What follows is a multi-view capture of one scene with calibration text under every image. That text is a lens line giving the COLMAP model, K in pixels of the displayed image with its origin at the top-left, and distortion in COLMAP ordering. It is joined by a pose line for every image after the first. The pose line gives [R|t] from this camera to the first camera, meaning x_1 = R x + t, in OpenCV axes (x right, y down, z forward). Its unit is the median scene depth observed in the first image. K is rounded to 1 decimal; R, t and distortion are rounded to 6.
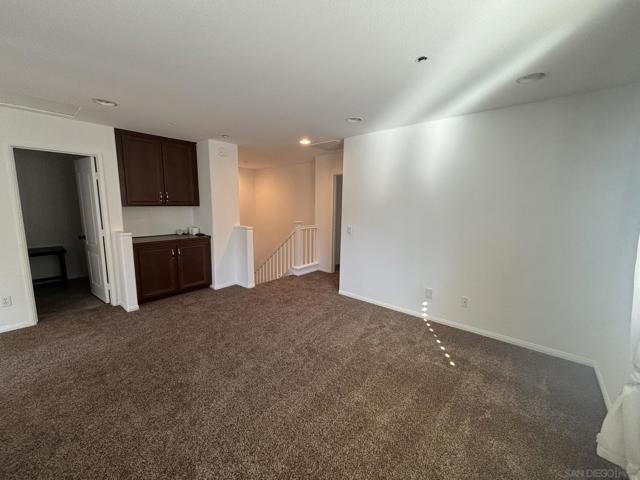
lens RADIAL K [[256.7, 0, 320.5], [0, 256.7, 238.3], [0, 0, 1]] dist [-0.000883, 0.001328]
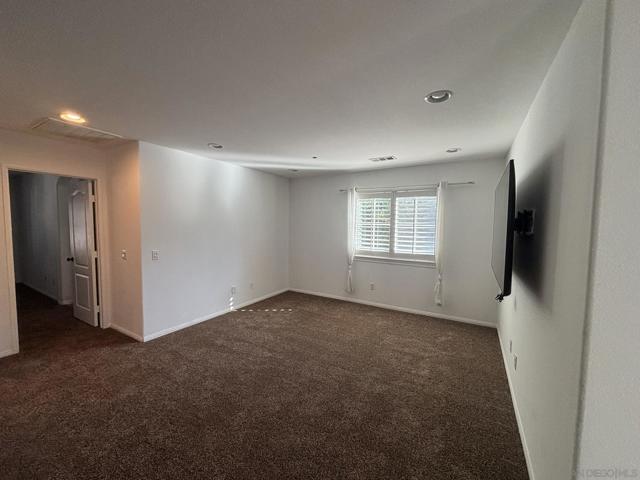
lens RADIAL K [[256.7, 0, 320.7], [0, 256.7, 236.5], [0, 0, 1]] dist [-0.000883, 0.001328]
pose [[-0.172622, -0.059318, 0.983200, -0.937081], [0.124754, 0.988830, 0.081561, -0.109911], [-0.977056, 0.136738, -0.163293, 0.733607]]
